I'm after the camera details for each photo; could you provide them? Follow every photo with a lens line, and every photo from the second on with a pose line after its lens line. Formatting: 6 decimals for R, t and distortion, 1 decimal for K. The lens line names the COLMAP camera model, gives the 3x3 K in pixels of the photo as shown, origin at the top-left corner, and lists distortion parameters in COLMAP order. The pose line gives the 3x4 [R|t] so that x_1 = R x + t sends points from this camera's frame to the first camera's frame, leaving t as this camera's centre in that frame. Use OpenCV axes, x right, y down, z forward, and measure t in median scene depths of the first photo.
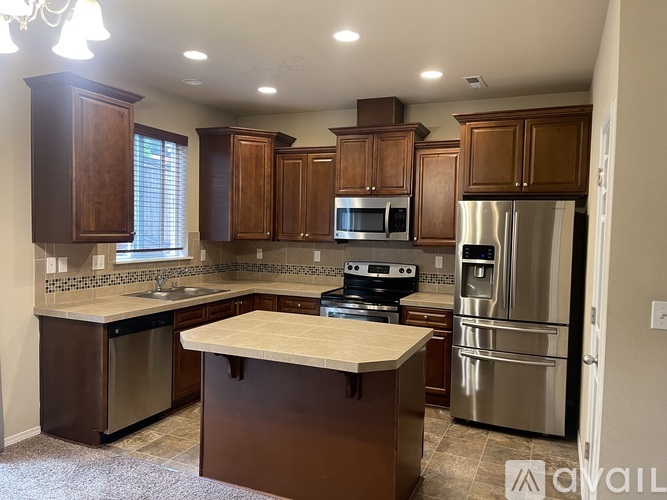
lens RADIAL K [[496.2, 0, 333.5], [0, 496.2, 250.0], [0, 0, 1]] dist [-0.001963, -0.002484]
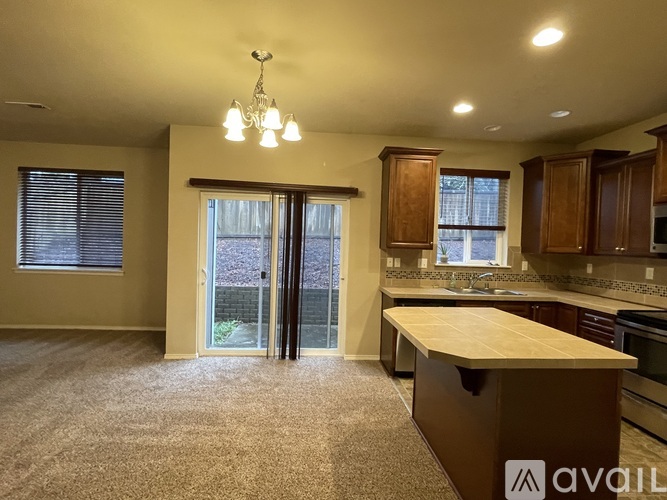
lens RADIAL K [[344.0, 0, 333.5], [0, 344.0, 250.0], [0, 0, 1]] dist [0.002012, 0.000393]
pose [[0.465525, 0.007256, -0.885005, 0.310462], [-0.060727, 0.997872, -0.023762, 0.023874], [0.882949, 0.064806, 0.464975, 0.231346]]
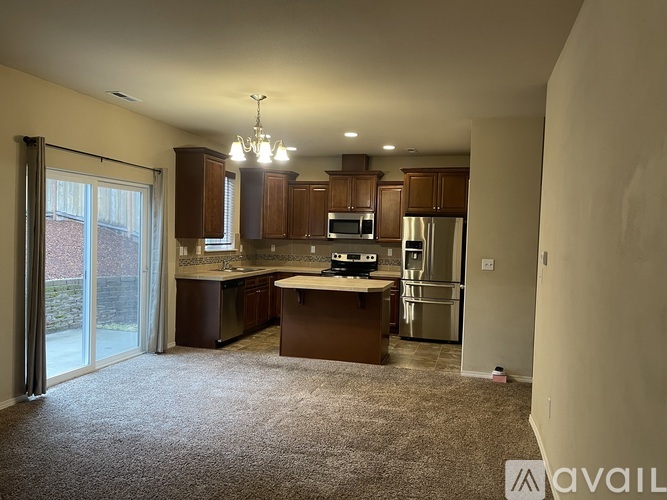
lens RADIAL K [[492.5, 0, 334.2], [0, 492.5, 257.2], [0, 0, 1]] dist [0.002092, 0.000038]
pose [[0.989449, 0.000227, 0.144880, -0.233580], [-0.000779, 0.999993, 0.003758, 0.037967], [-0.144878, -0.003831, 0.989442, -0.674844]]
